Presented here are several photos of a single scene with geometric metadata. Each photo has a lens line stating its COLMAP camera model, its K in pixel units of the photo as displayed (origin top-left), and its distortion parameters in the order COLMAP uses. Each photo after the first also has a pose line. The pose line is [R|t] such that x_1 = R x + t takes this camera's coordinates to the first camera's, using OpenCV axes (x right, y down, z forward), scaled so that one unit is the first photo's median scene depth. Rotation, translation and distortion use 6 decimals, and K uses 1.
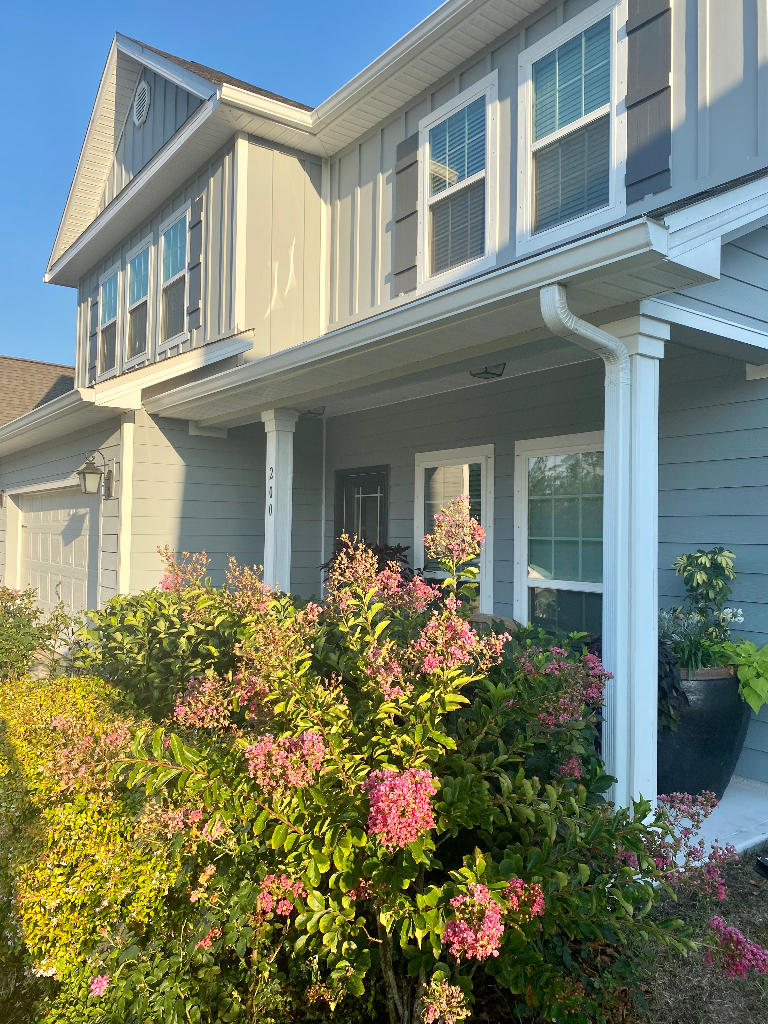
lens RADIAL K [[795.2, 0, 384.0], [0, 795.2, 500.3], [0, 0, 1]] dist [-0.004260, 0.001543]
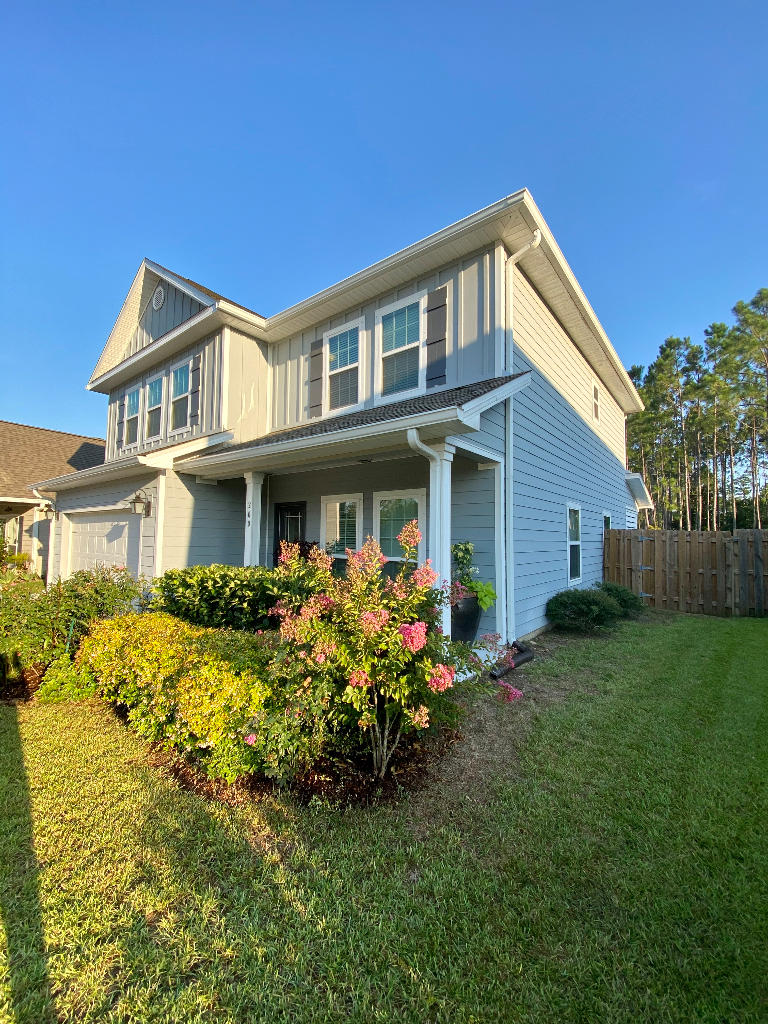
lens RADIAL K [[416.7, 0, 384.0], [0, 416.7, 512.0], [0, 0, 1]] dist [-0.000314, -0.000198]
pose [[0.962120, 0.012678, 0.272333, -0.092764], [-0.009066, 0.999854, -0.014515, -0.004101], [-0.272477, 0.011496, 0.962094, -0.067394]]
